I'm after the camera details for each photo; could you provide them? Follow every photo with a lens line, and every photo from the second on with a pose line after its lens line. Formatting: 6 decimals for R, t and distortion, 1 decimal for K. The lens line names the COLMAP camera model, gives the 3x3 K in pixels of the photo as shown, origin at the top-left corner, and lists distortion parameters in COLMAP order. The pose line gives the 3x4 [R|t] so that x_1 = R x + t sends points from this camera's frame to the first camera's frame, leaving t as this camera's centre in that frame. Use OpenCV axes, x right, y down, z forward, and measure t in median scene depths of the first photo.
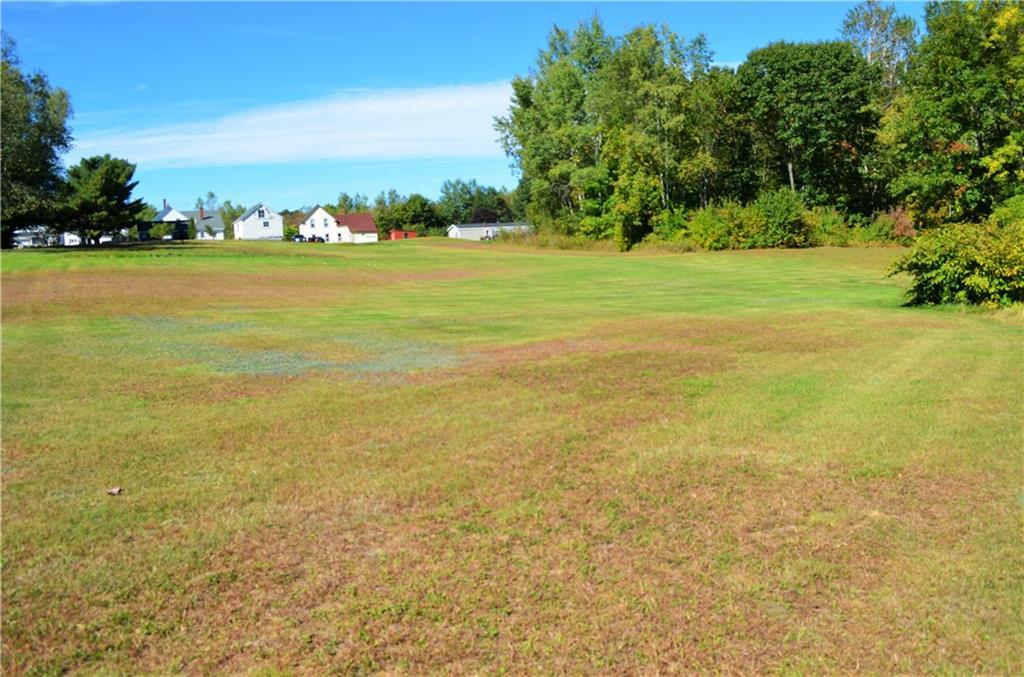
lens RADIAL K [[786.1, 0, 519.6], [0, 786.1, 331.5], [0, 0, 1]] dist [-0.075978, 0.000095]
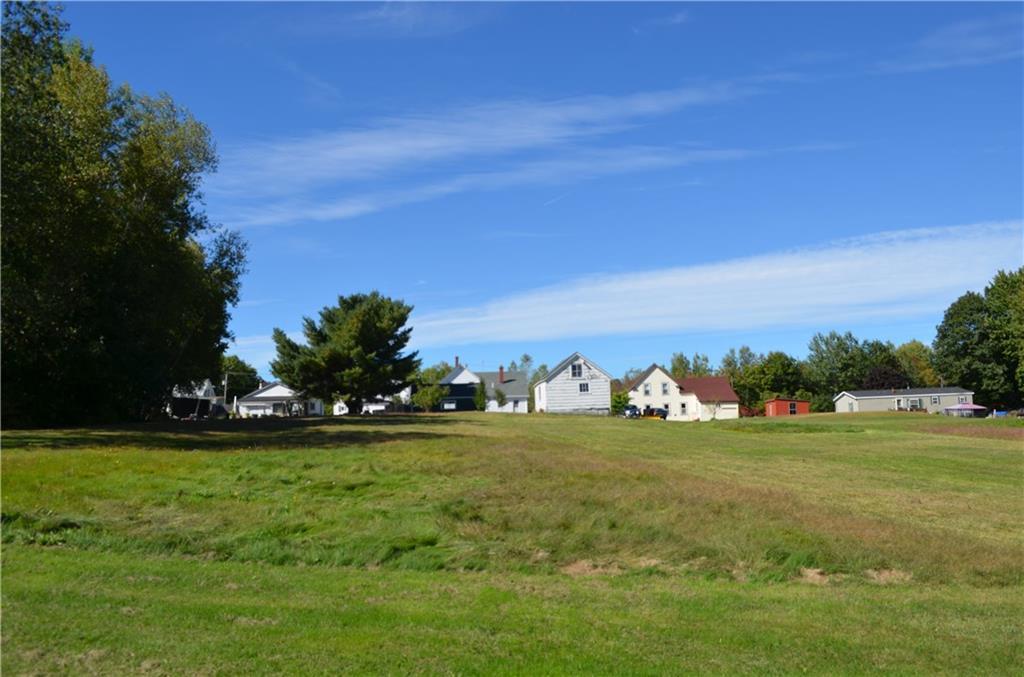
lens RADIAL K [[786.1, 0, 512.0], [0, 786.1, 336.1], [0, 0, 1]] dist [-0.075978, 0.000095]
pose [[0.918919, -0.027392, -0.393493, -0.094378], [-0.055011, 0.978937, -0.196612, -0.037666], [0.390591, 0.202317, 0.898057, 0.293482]]
